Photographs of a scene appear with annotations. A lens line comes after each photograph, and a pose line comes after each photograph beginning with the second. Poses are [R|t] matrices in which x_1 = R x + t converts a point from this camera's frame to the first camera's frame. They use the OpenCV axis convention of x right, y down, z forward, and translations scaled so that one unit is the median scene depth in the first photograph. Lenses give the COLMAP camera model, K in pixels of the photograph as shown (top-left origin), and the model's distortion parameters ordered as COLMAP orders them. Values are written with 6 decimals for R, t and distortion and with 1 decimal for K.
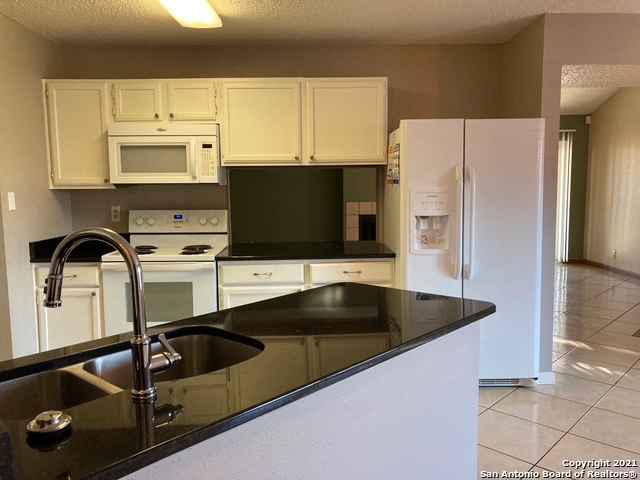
lens RADIAL K [[527.5, 0, 320.0], [0, 527.5, 240.0], [0, 0, 1]] dist [0.005767, -0.000366]
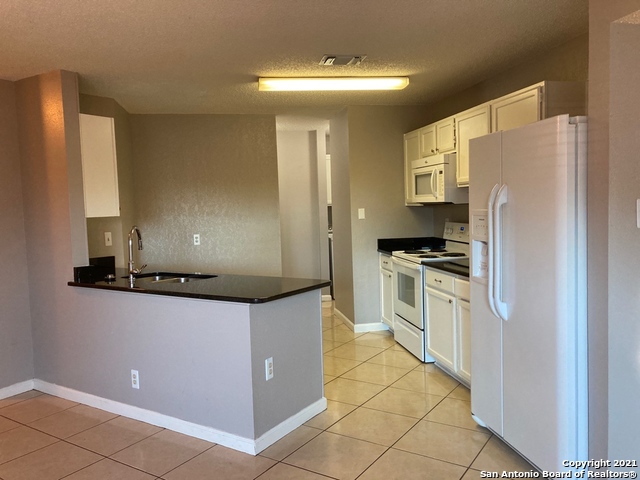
lens RADIAL K [[527.5, 0, 320.0], [0, 527.5, 240.0], [0, 0, 1]] dist [0.005767, -0.000366]
pose [[0.171328, 0.073392, -0.982477, 0.958305], [-0.075742, 0.995251, 0.061138, -0.074528], [0.982298, 0.063940, 0.176073, 0.511347]]
